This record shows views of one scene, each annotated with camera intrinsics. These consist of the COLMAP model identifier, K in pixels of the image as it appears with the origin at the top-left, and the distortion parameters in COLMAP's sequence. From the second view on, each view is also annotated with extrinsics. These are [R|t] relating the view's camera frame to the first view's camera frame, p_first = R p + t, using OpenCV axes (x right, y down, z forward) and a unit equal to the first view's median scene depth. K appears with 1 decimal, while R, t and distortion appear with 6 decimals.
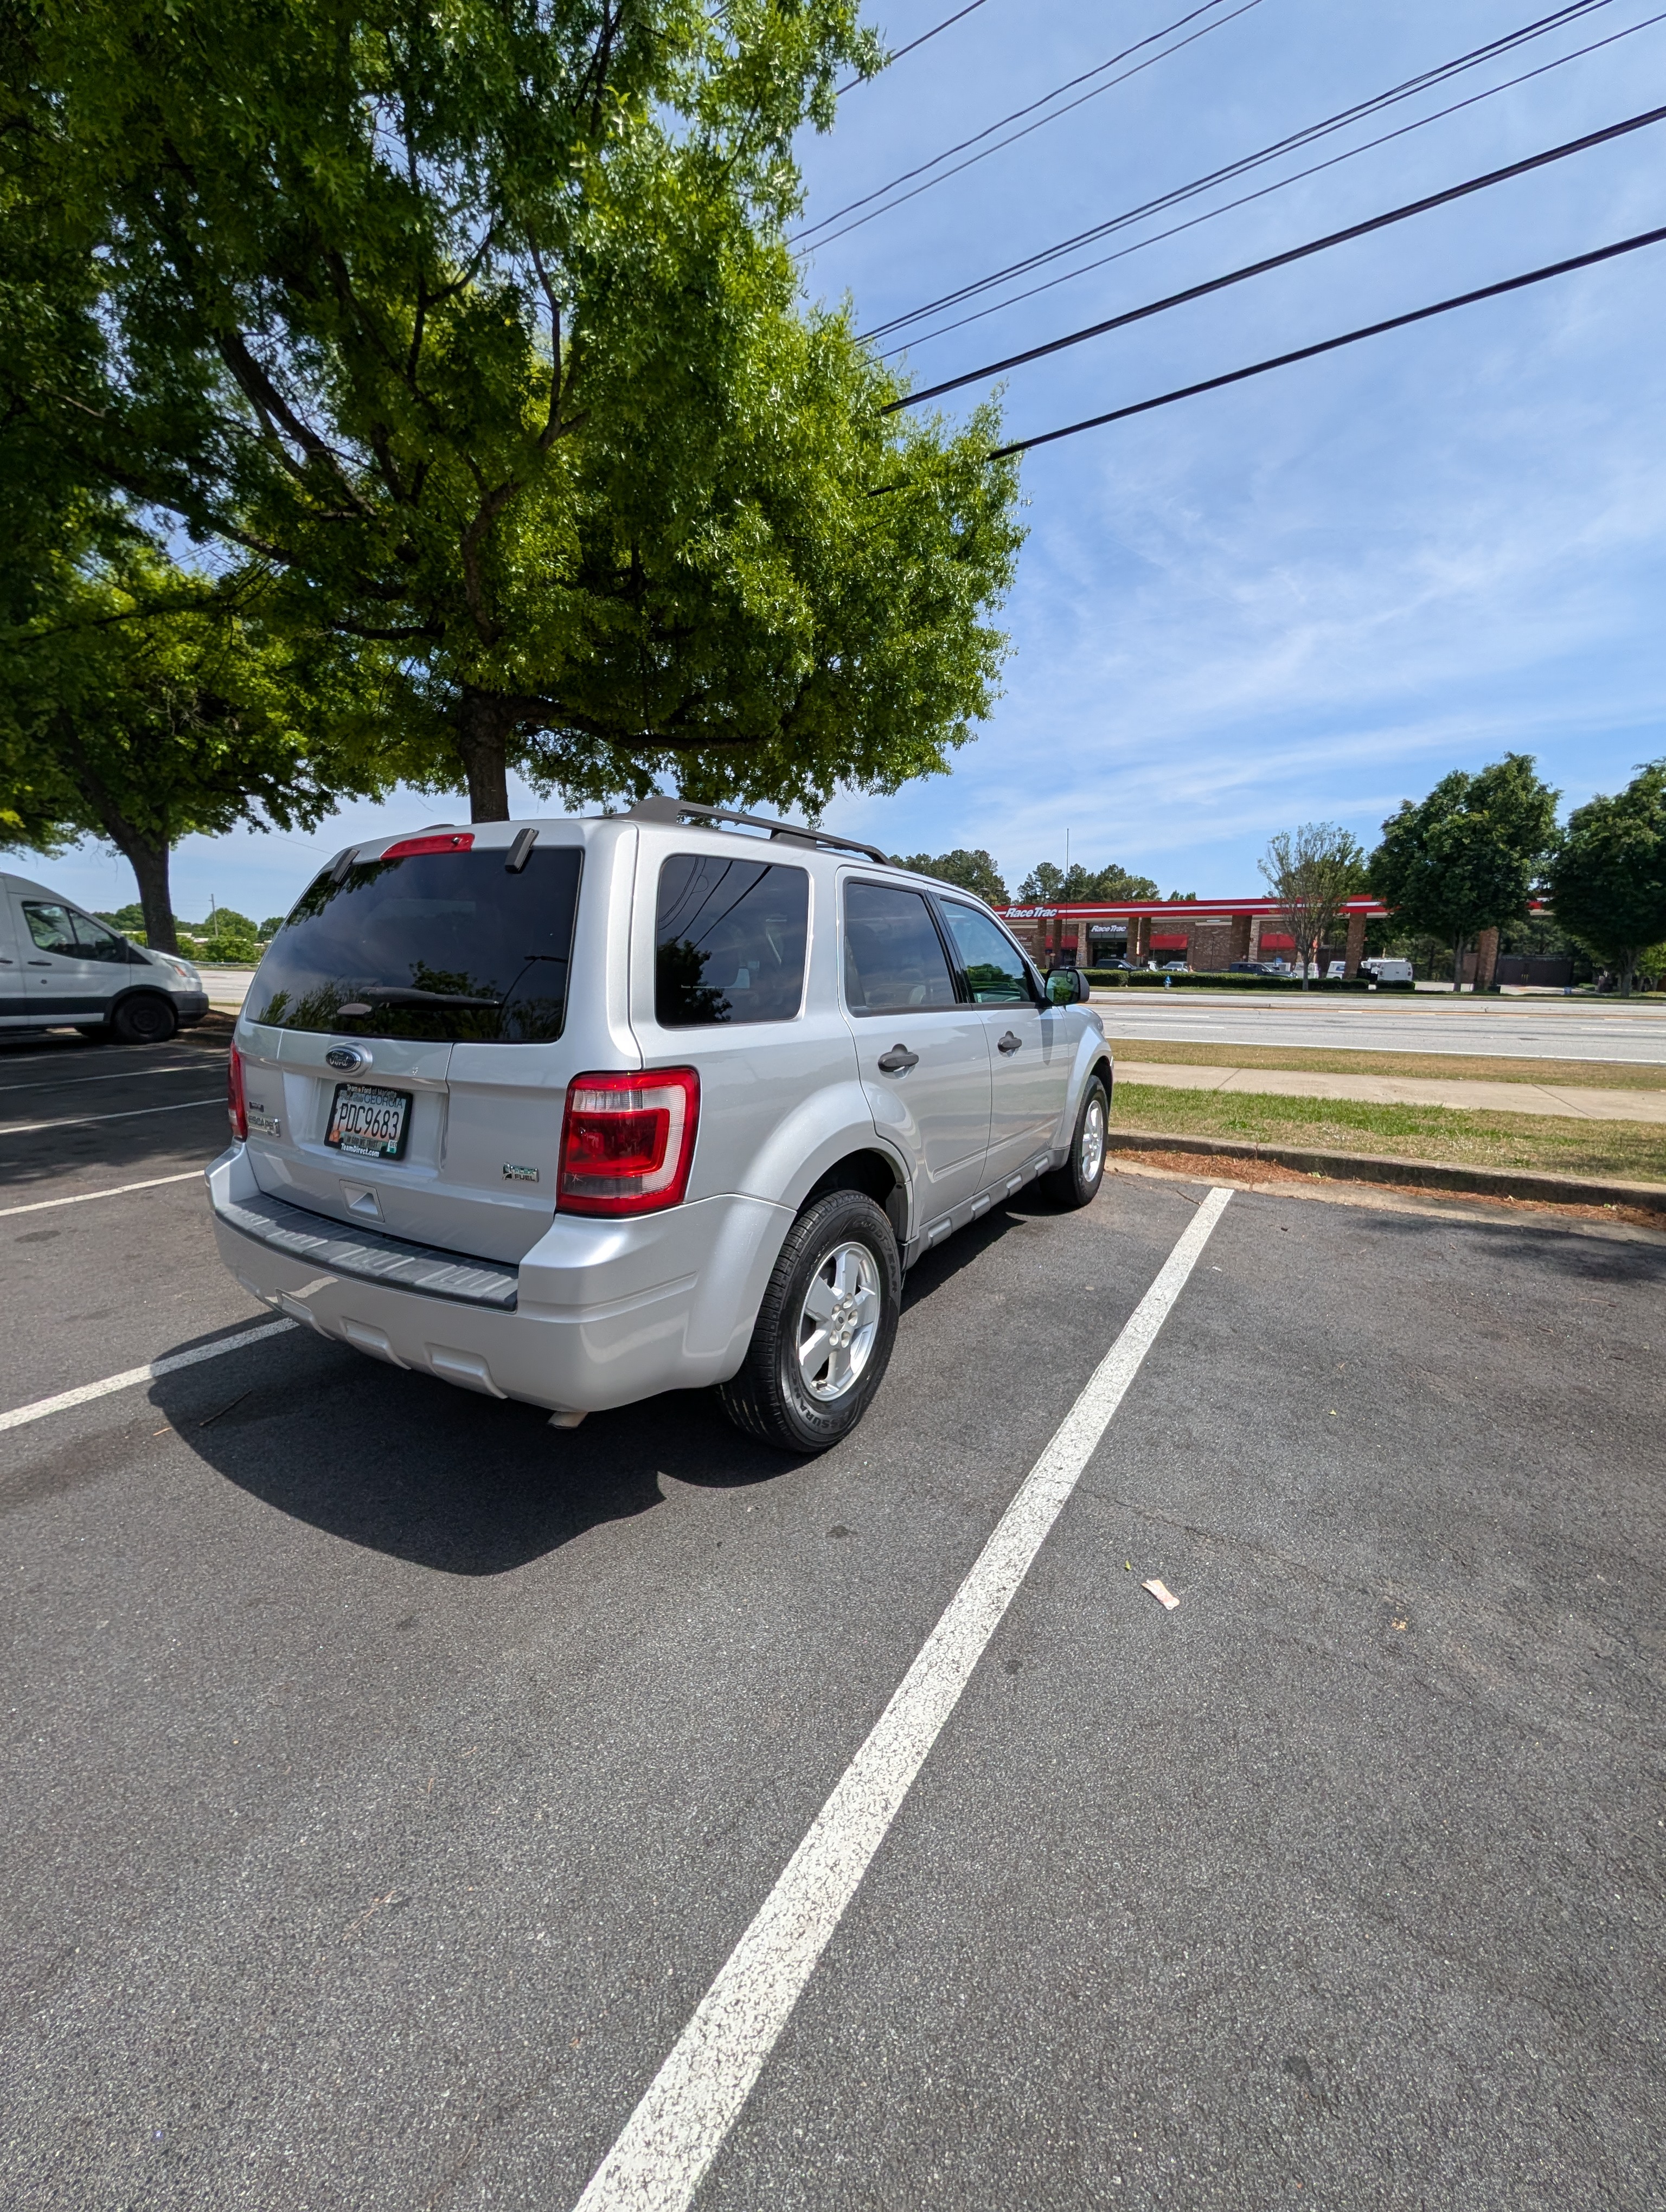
lens RADIAL K [[852.1, 0, 829.9], [0, 852.1, 1094.5], [0, 0, 1]] dist [-0.001478, -0.000181]
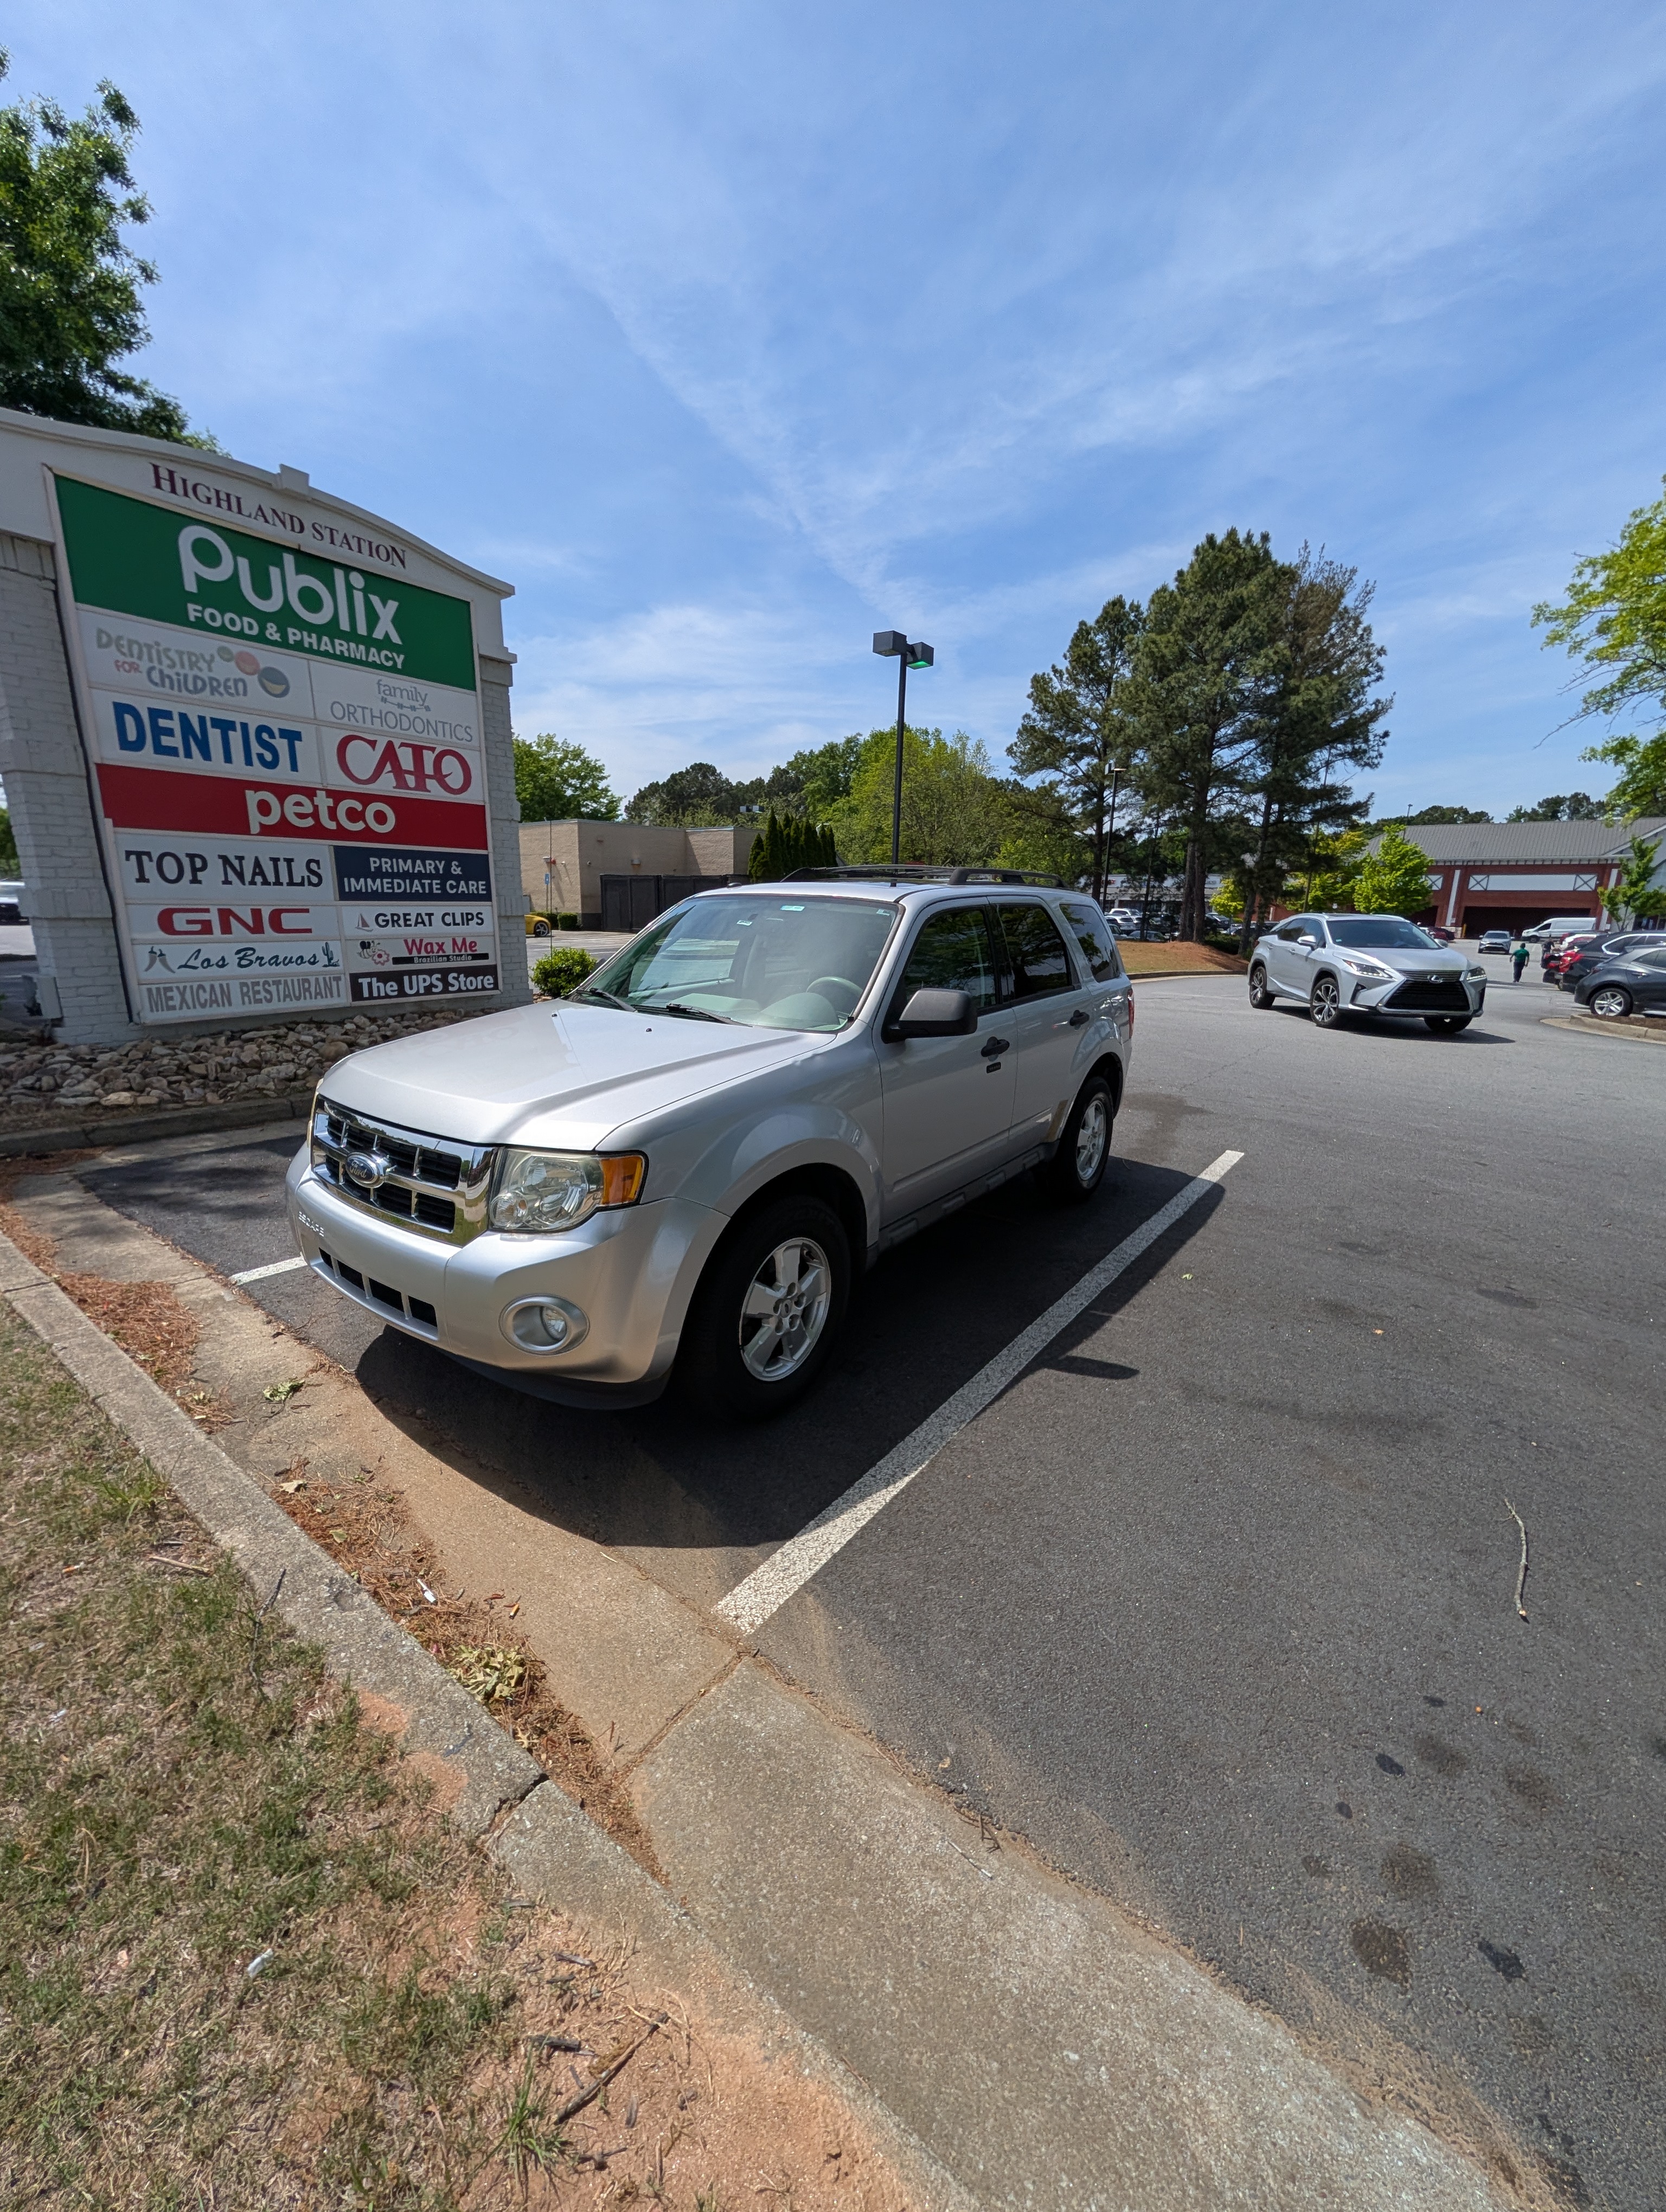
lens RADIAL K [[852.1, 0, 830.7], [0, 852.1, 1112.8], [0, 0, 1]] dist [-0.001478, -0.000181]
pose [[-0.996209, -0.042255, 0.076035, -0.026420], [-0.009134, 0.920074, 0.391638, -0.106149], [-0.086506, 0.389459, -0.916973, 0.551875]]
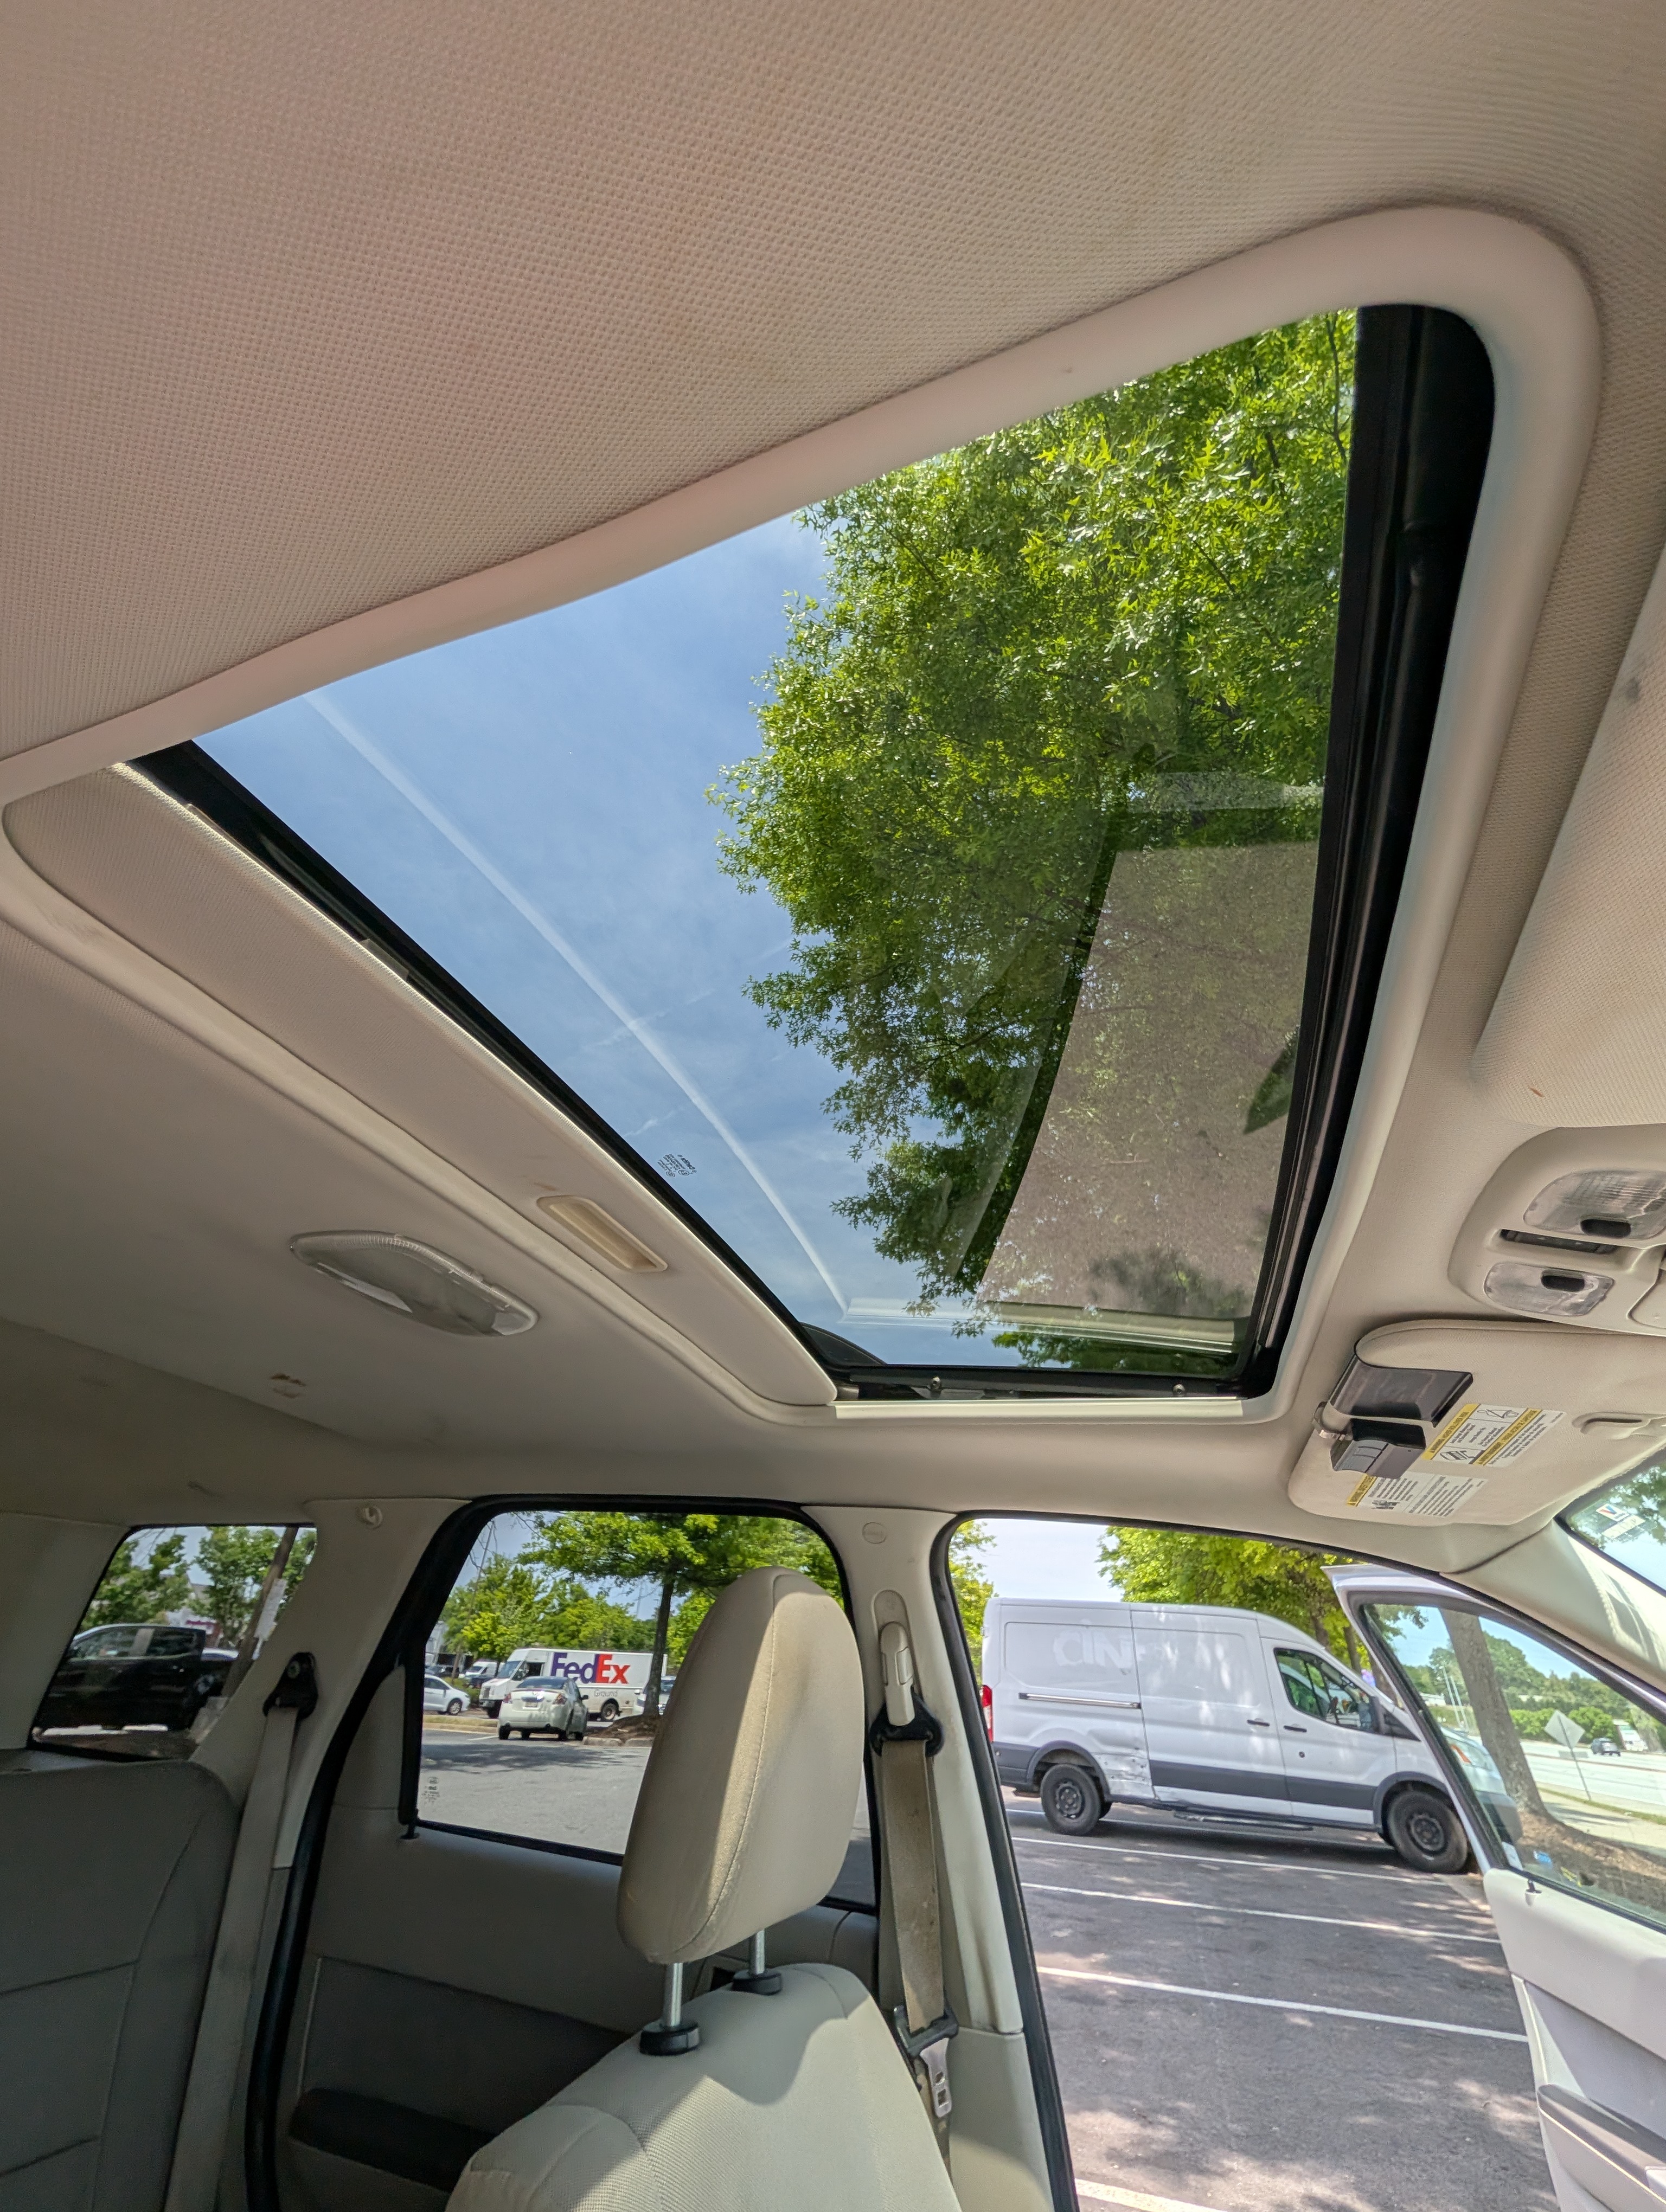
lens RADIAL K [[852.1, 0, 829.4], [0, 852.1, 1103.4], [0, 0, 1]] dist [-0.001478, -0.000181]
pose [[0.208343, -0.539580, -0.815749, 0.027516], [-0.216396, 0.787951, -0.576461, -0.043496], [0.953817, 0.296626, 0.047401, 0.255711]]
